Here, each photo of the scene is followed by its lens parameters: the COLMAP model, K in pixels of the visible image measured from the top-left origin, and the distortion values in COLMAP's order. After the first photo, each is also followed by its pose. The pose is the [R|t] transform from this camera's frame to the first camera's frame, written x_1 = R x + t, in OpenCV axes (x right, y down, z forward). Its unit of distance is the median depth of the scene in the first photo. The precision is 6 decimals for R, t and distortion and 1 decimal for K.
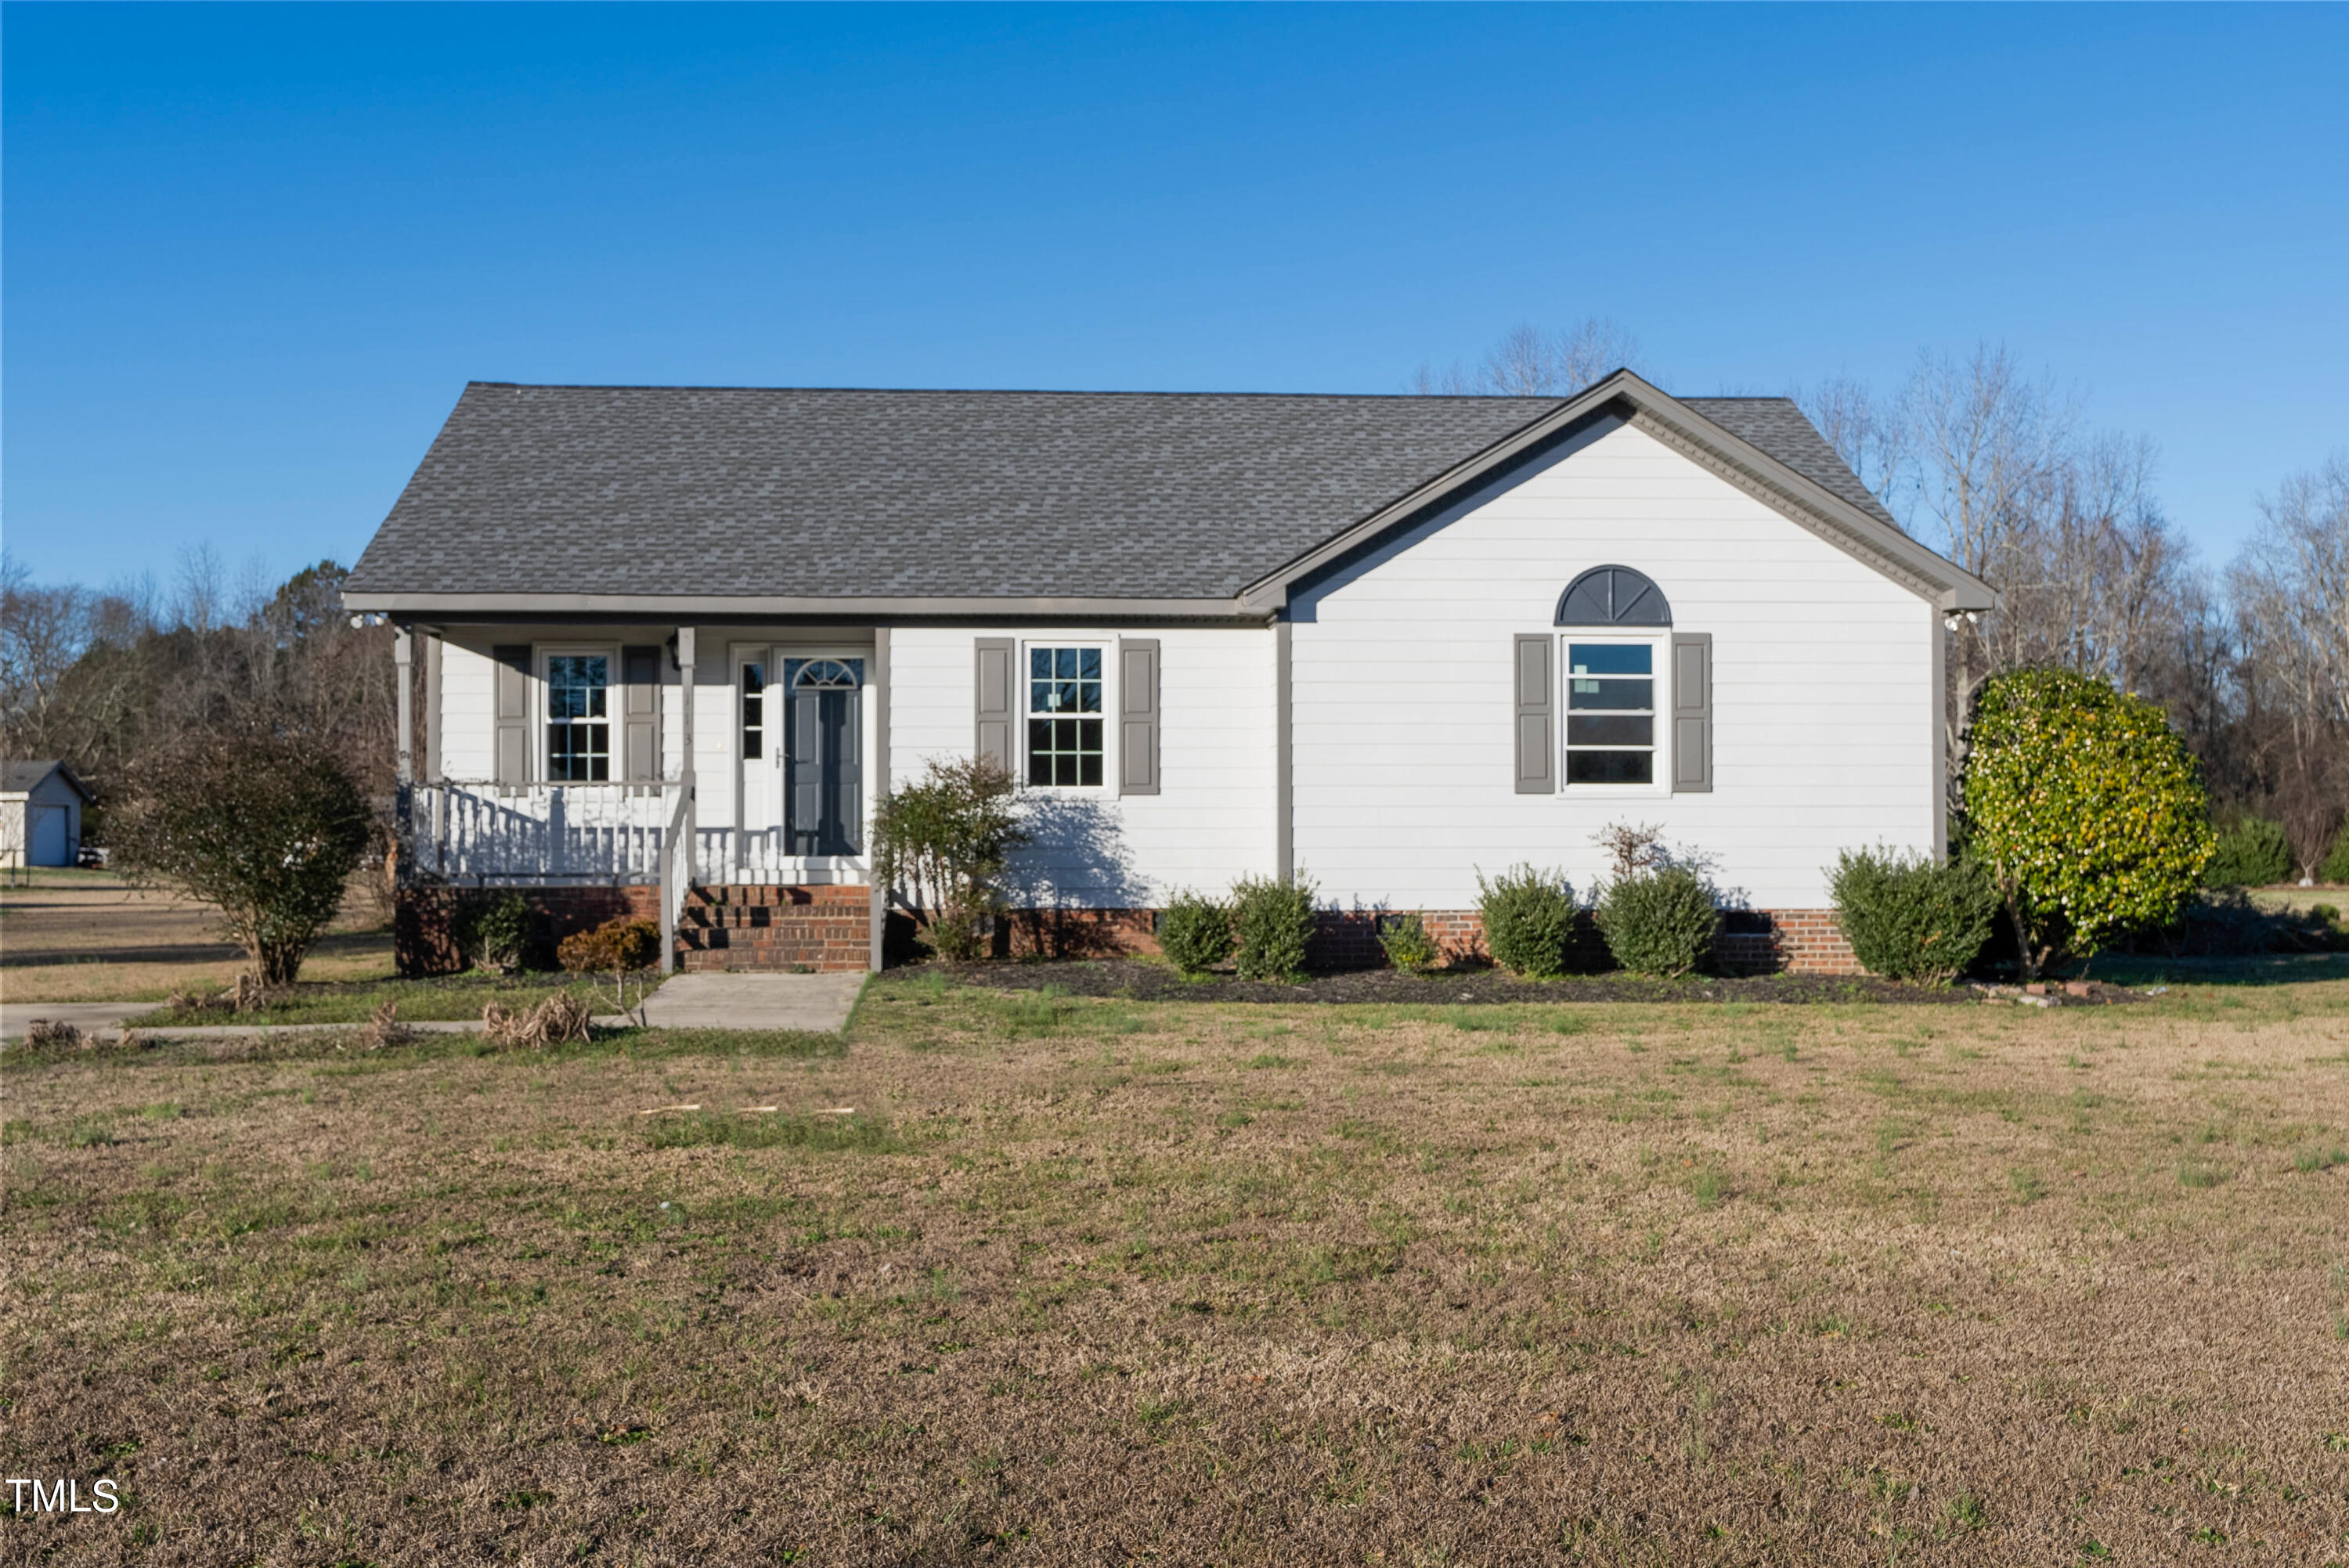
lens RADIAL K [[2310.8, 0, 1174.5], [0, 2310.8, 784.0], [0, 0, 1]] dist [0.004361, 0.001975]
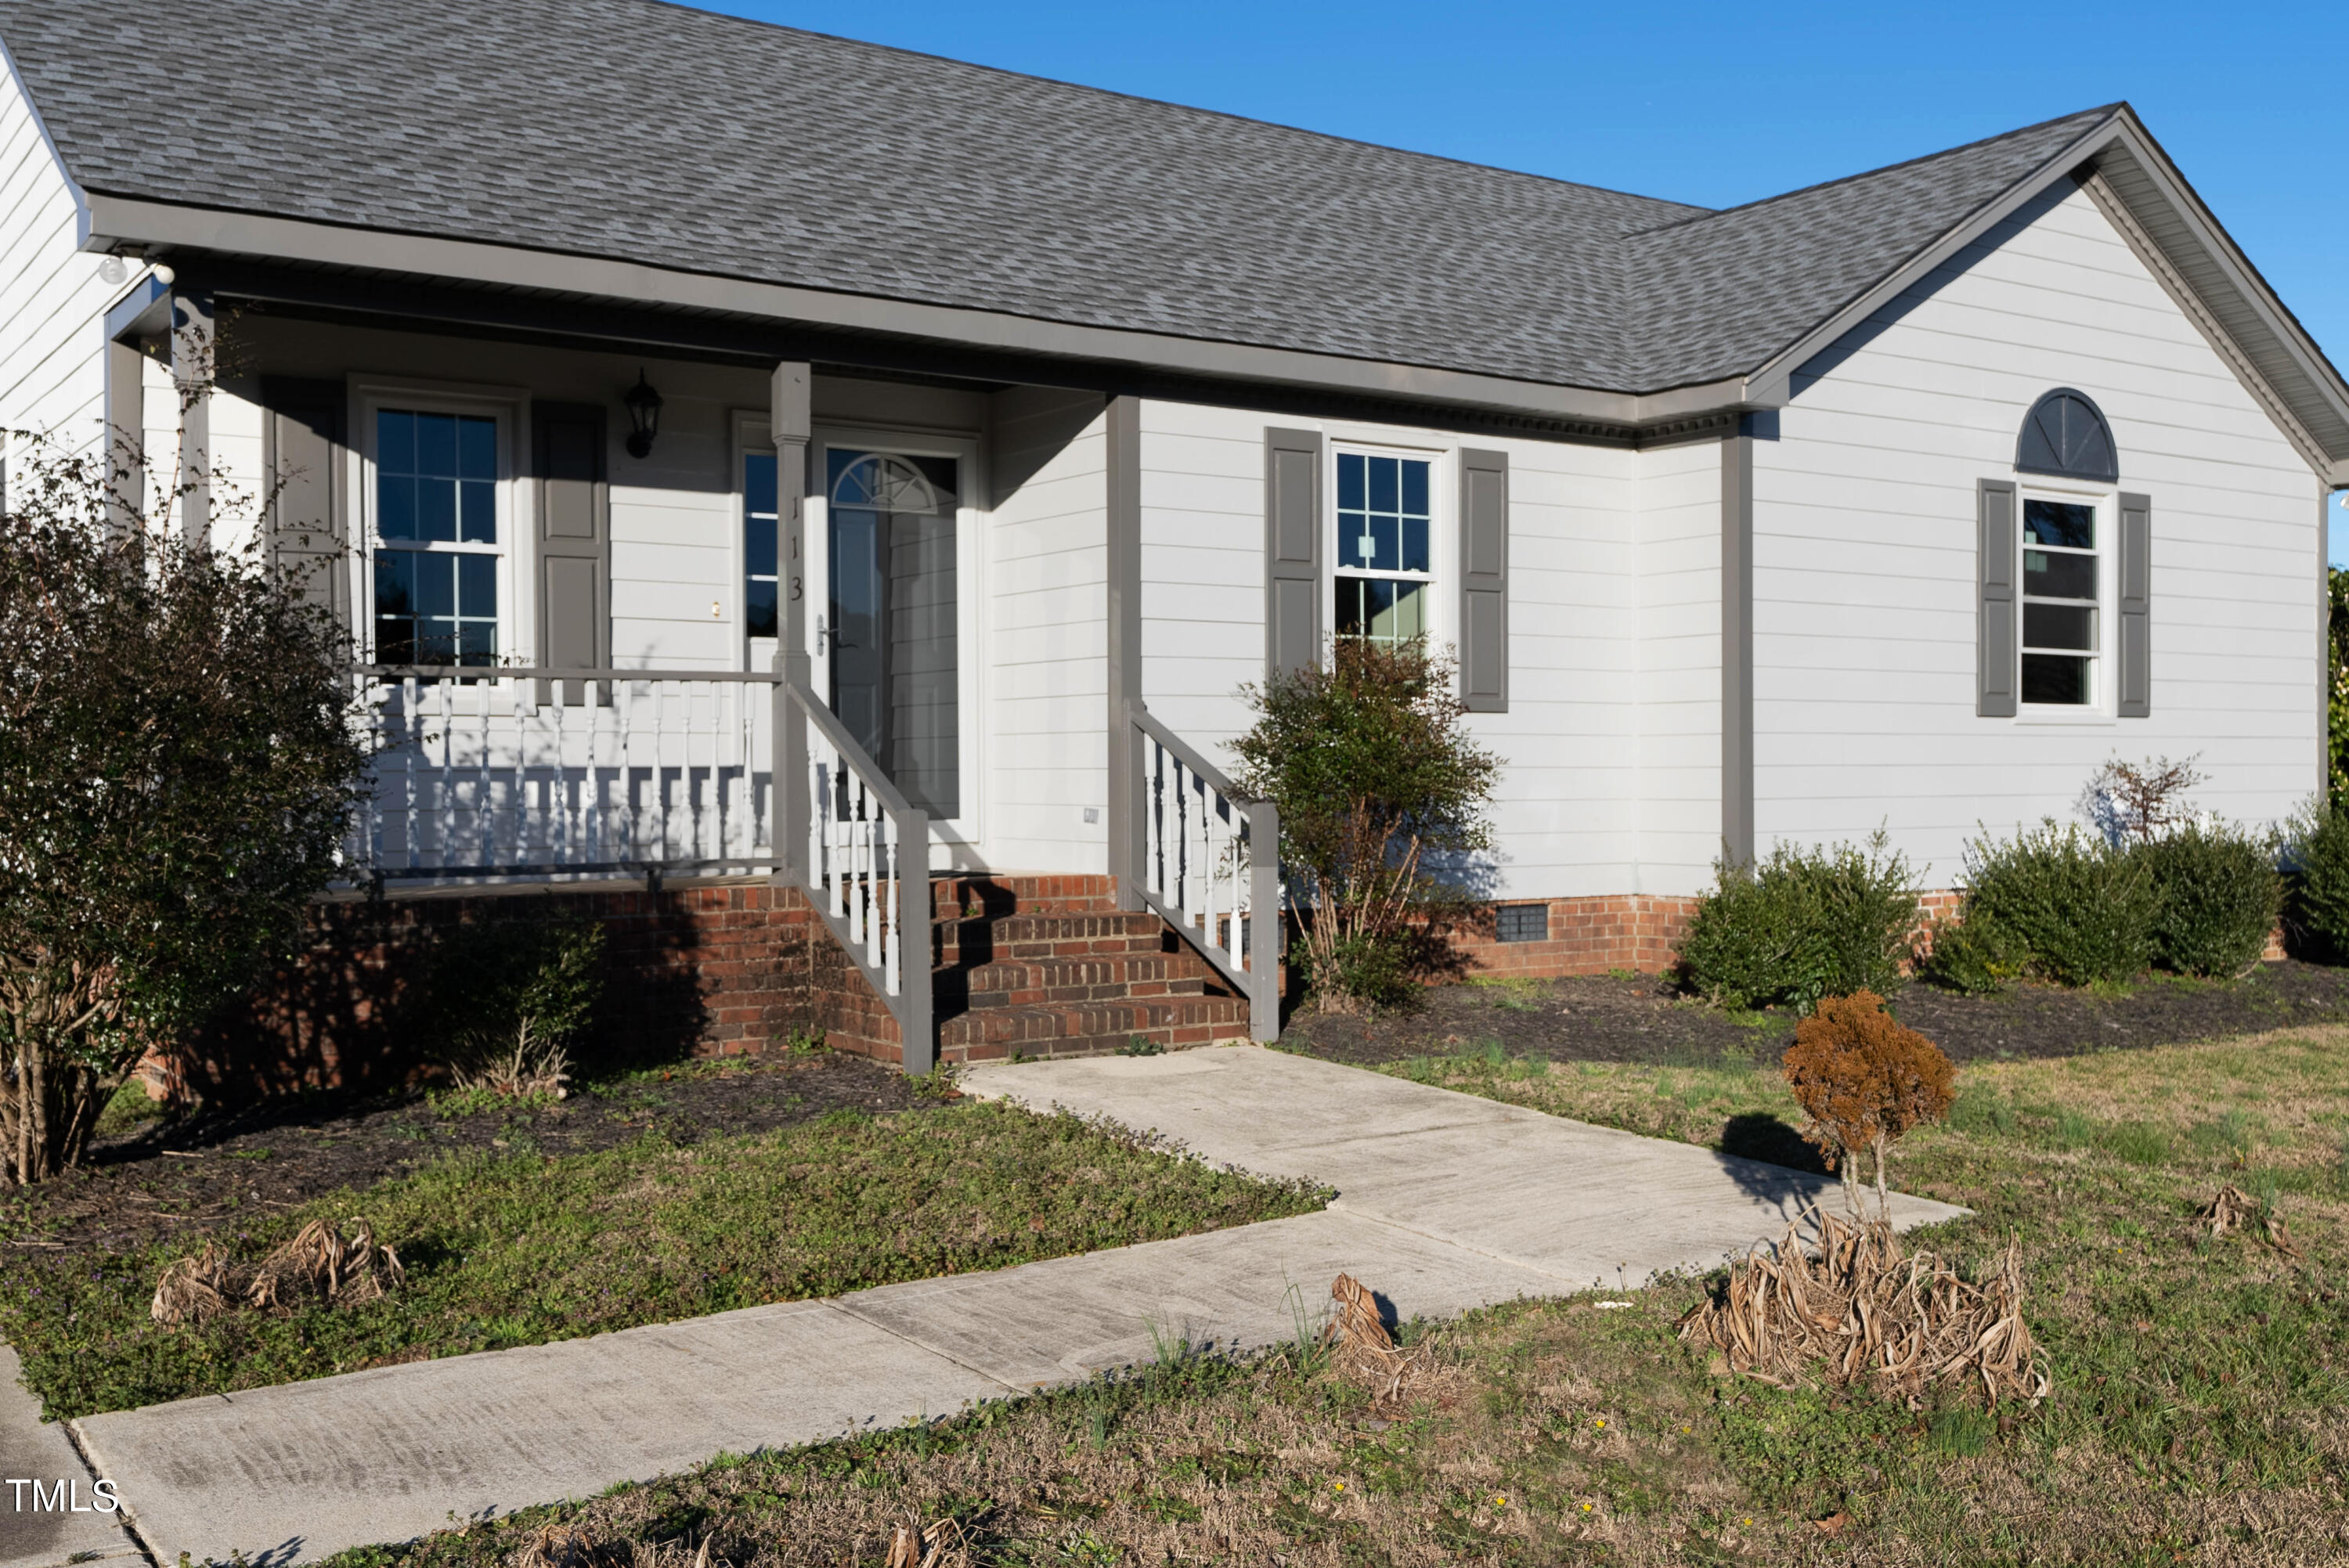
lens RADIAL K [[2310.8, 0, 1174.5], [0, 2310.8, 784.0], [0, 0, 1]] dist [0.004361, 0.001975]
pose [[0.855223, -0.005334, 0.518232, -0.396691], [-0.009474, 0.999619, 0.025925, 0.008747], [-0.518173, -0.027081, 0.854847, 0.531178]]
